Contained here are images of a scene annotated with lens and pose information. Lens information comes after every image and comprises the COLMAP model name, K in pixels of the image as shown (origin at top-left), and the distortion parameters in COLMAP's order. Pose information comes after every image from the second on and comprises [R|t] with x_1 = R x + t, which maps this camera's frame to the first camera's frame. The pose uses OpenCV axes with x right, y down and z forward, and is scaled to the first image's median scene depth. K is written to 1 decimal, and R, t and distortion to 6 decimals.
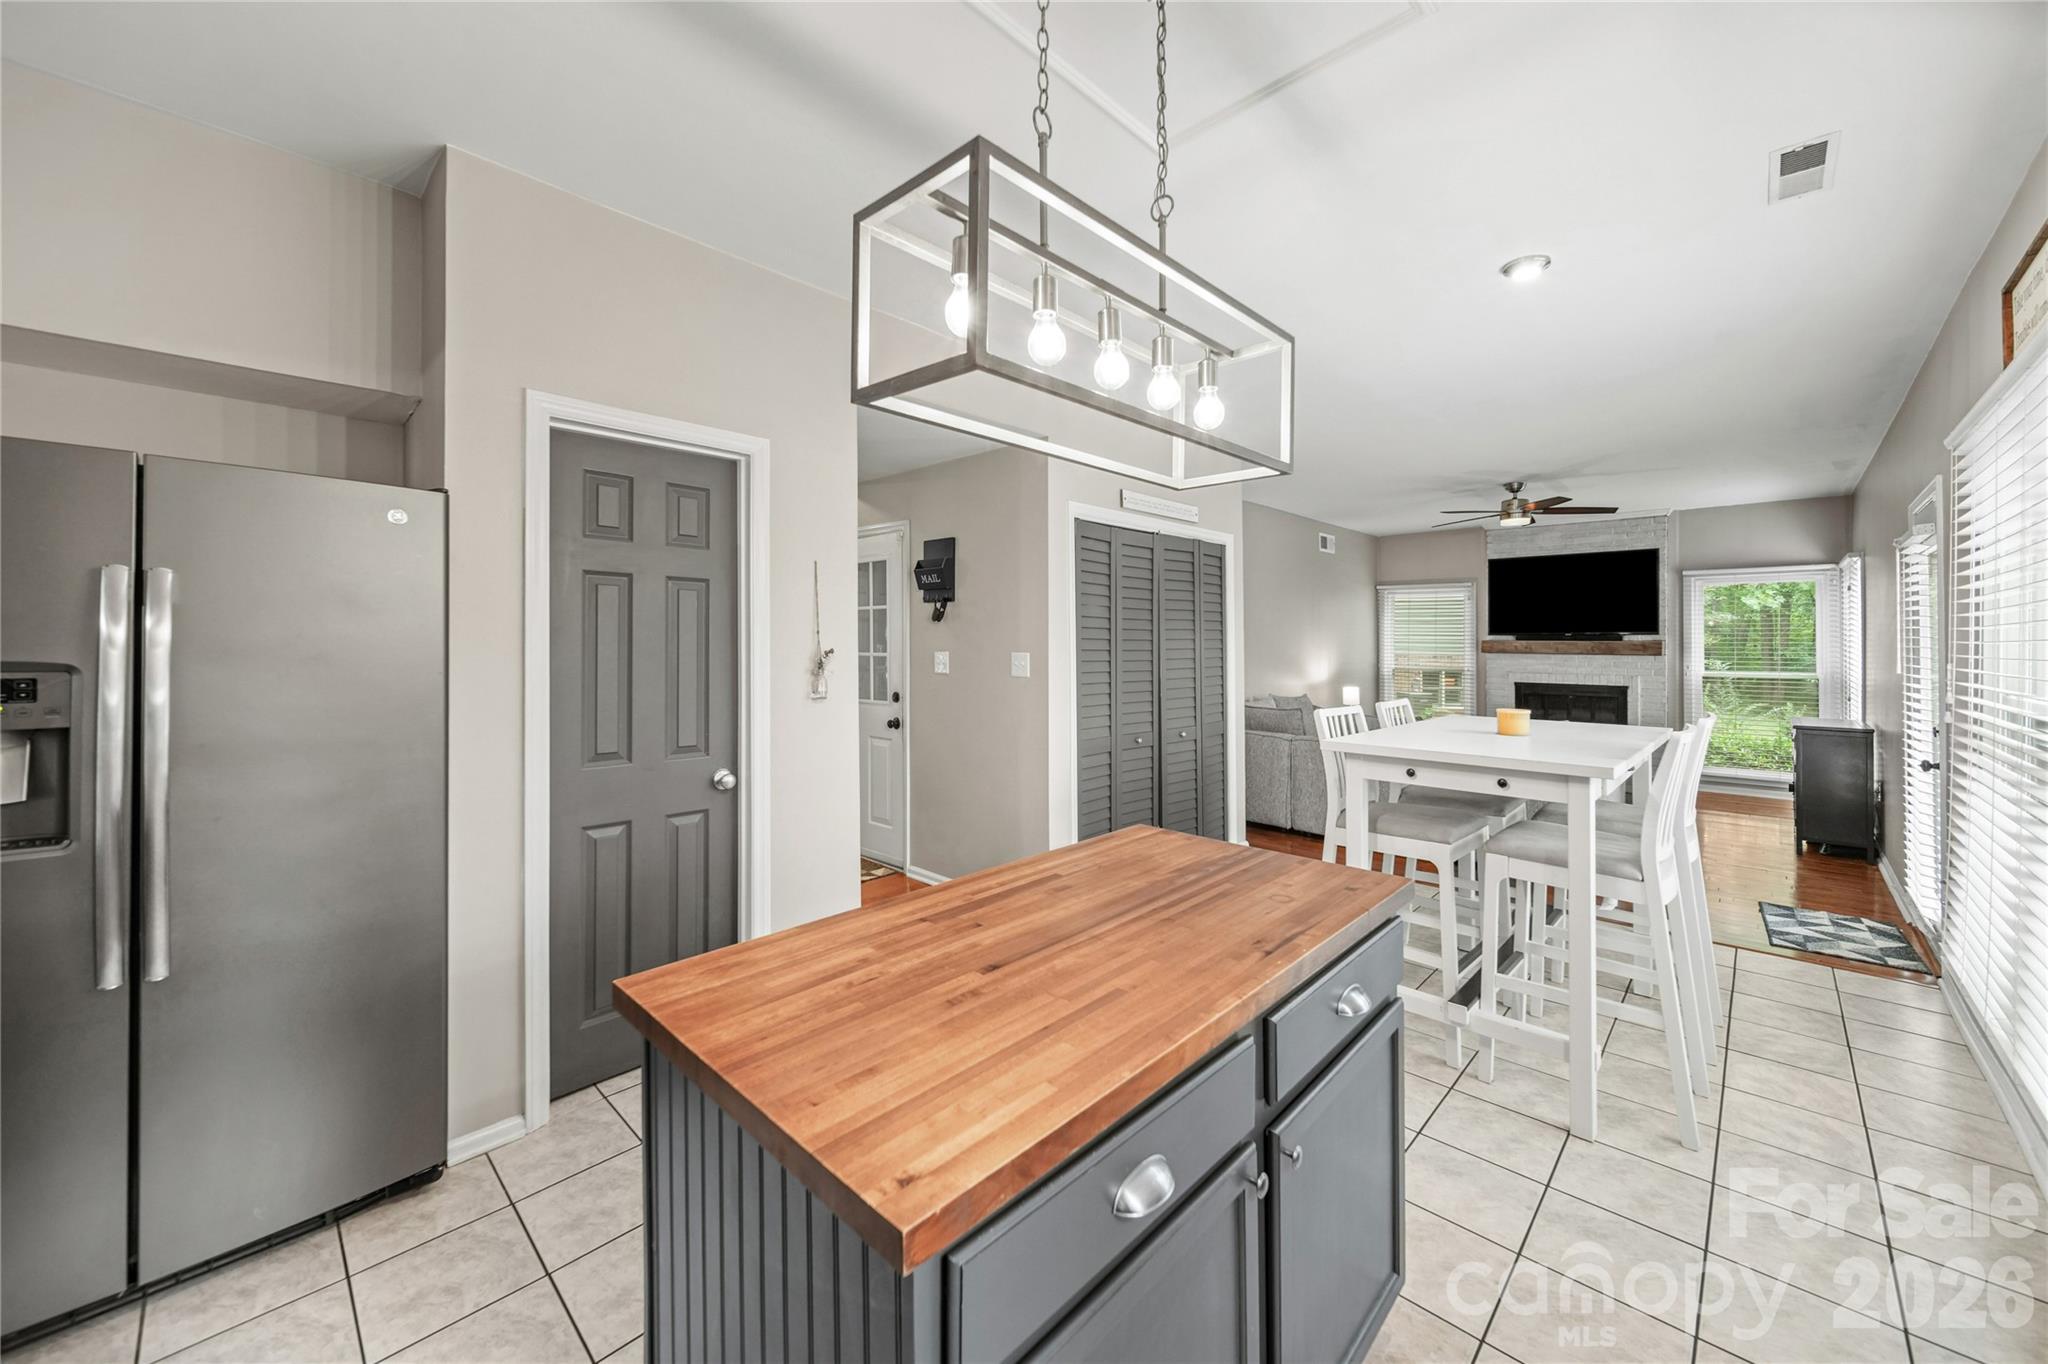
lens RADIAL K [[762.7, 0, 1029.7], [0, 762.7, 640.4], [0, 0, 1]] dist [0.000695, -0.001142]
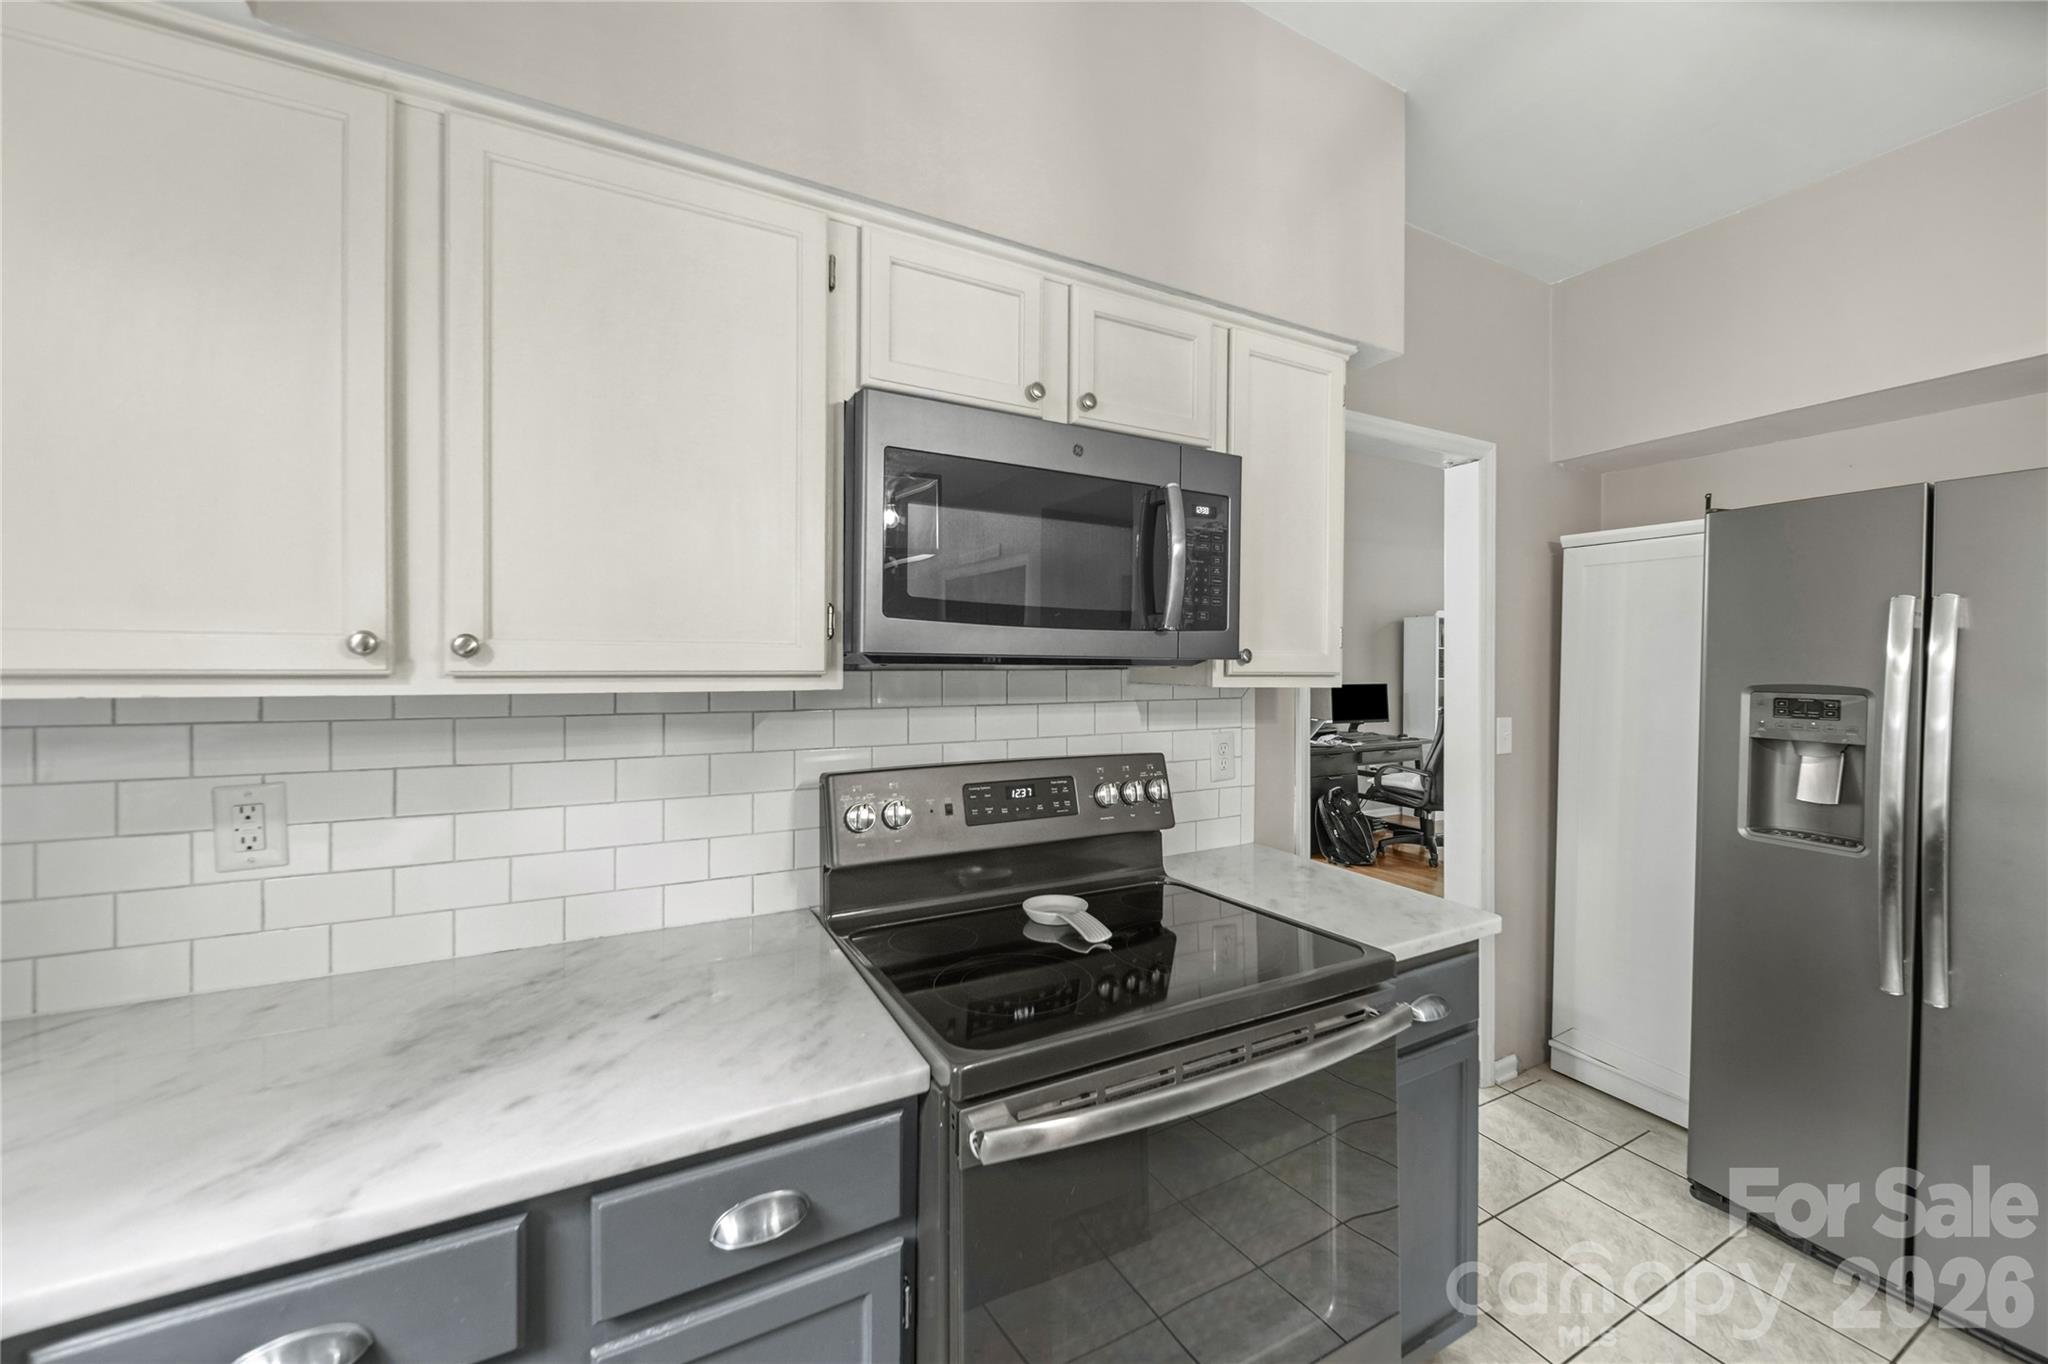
lens RADIAL K [[762.7, 0, 1020.3], [0, 762.7, 672.2], [0, 0, 1]] dist [0.000695, -0.001142]
pose [[-0.311711, 0.002842, -0.950173, 0.102037], [0.000924, 0.999996, 0.002688, 0.002491], [0.950177, -0.000040, -0.311712, 0.102822]]
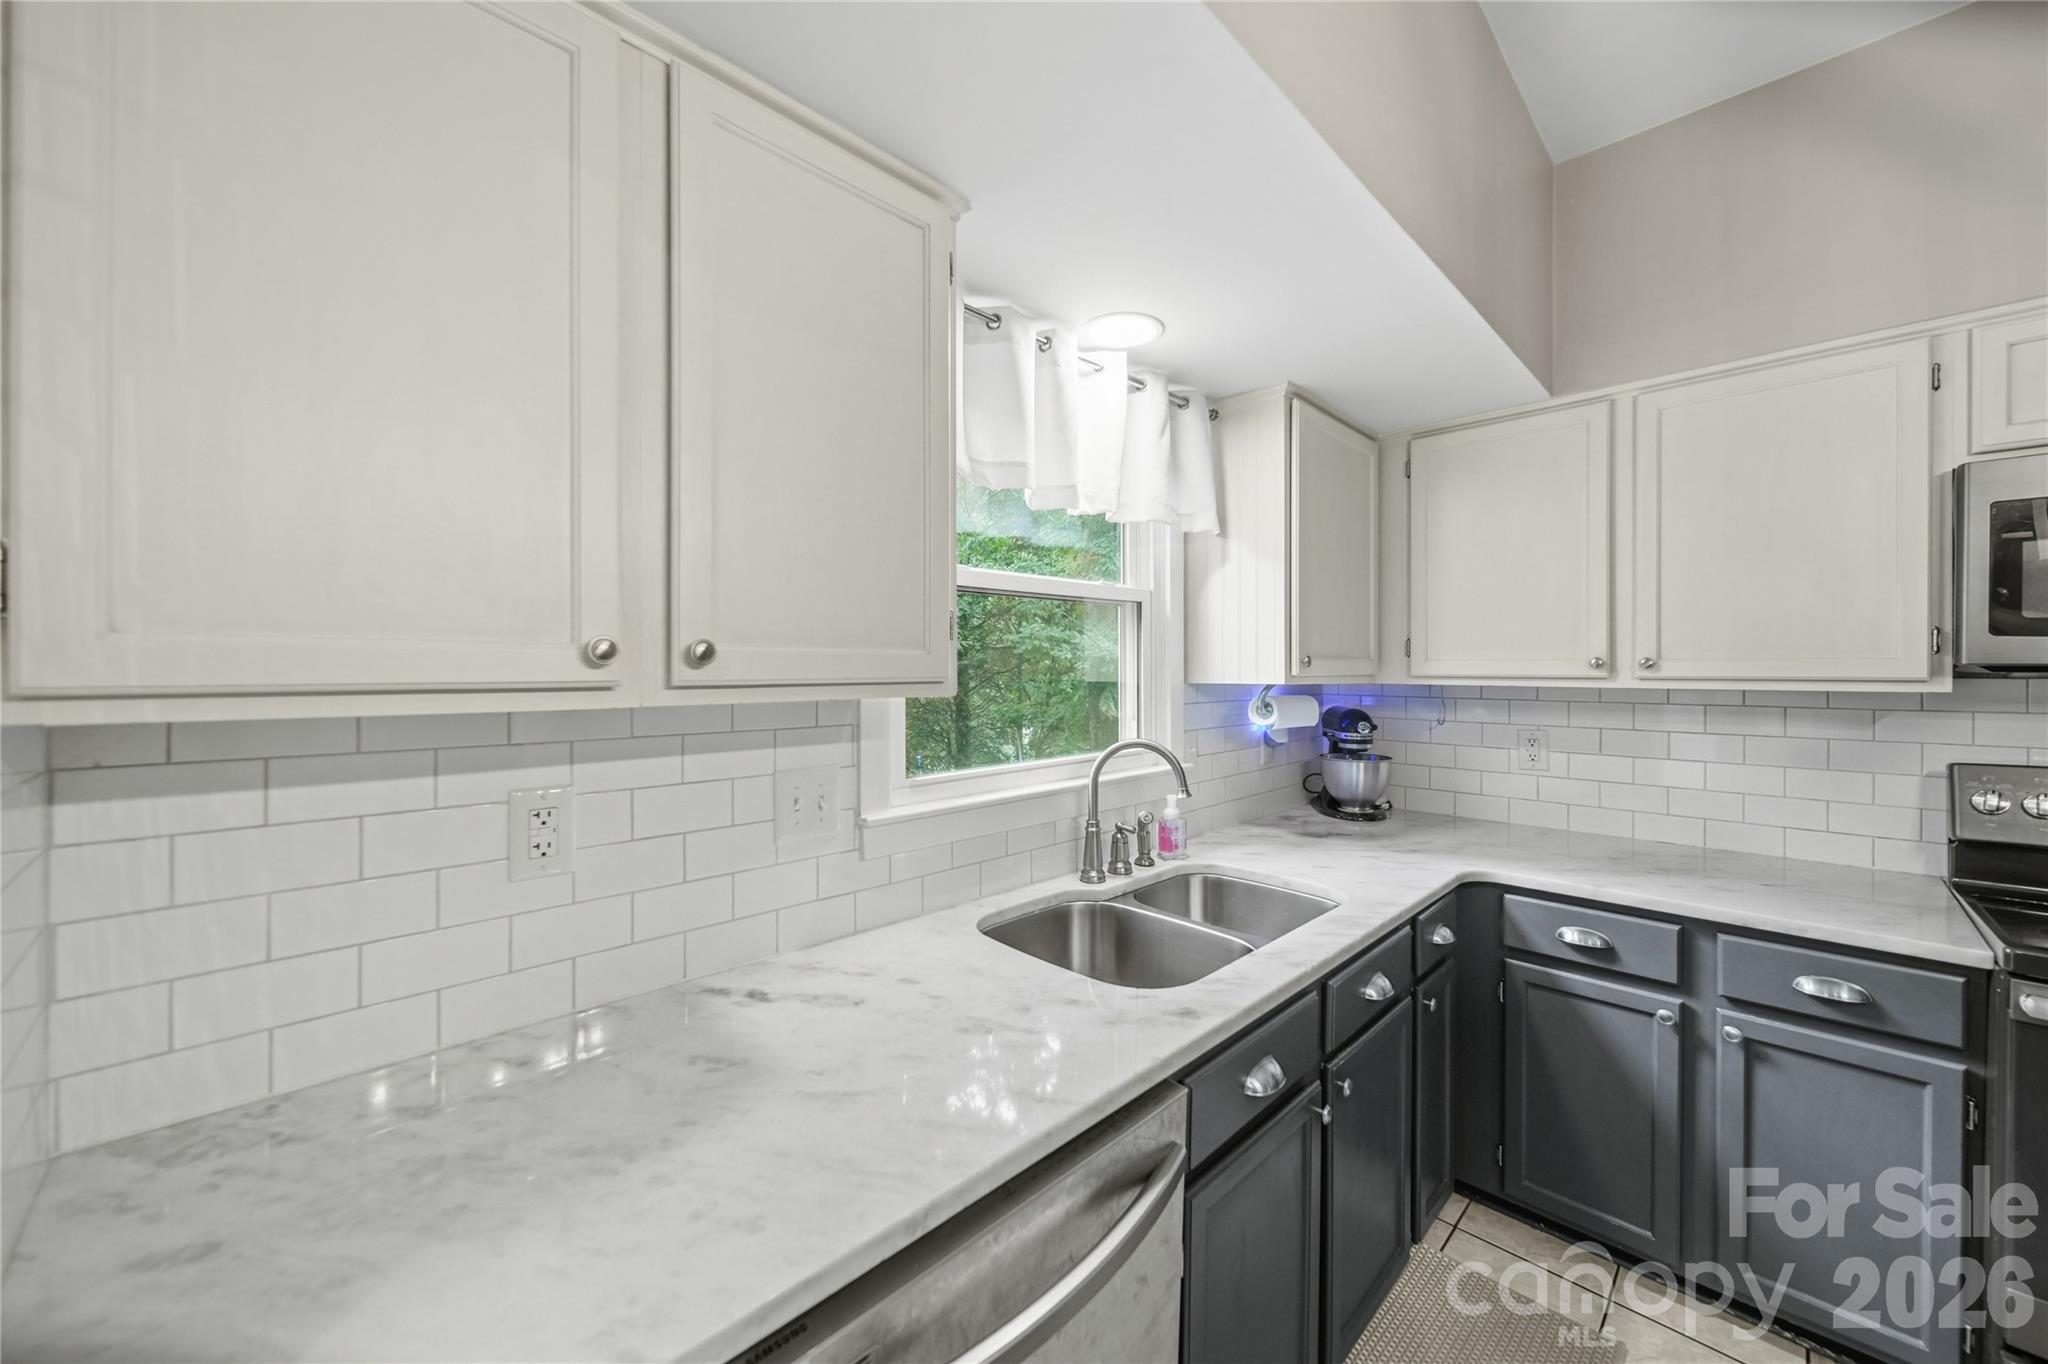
lens RADIAL K [[762.7, 0, 1023.2], [0, 762.7, 665.2], [0, 0, 1]] dist [0.000695, -0.001142]
pose [[-0.999787, -0.006035, 0.019728, 0.409083], [-0.006217, 0.999939, -0.009148, 0.002518], [-0.019672, -0.009269, -0.999764, 0.464724]]
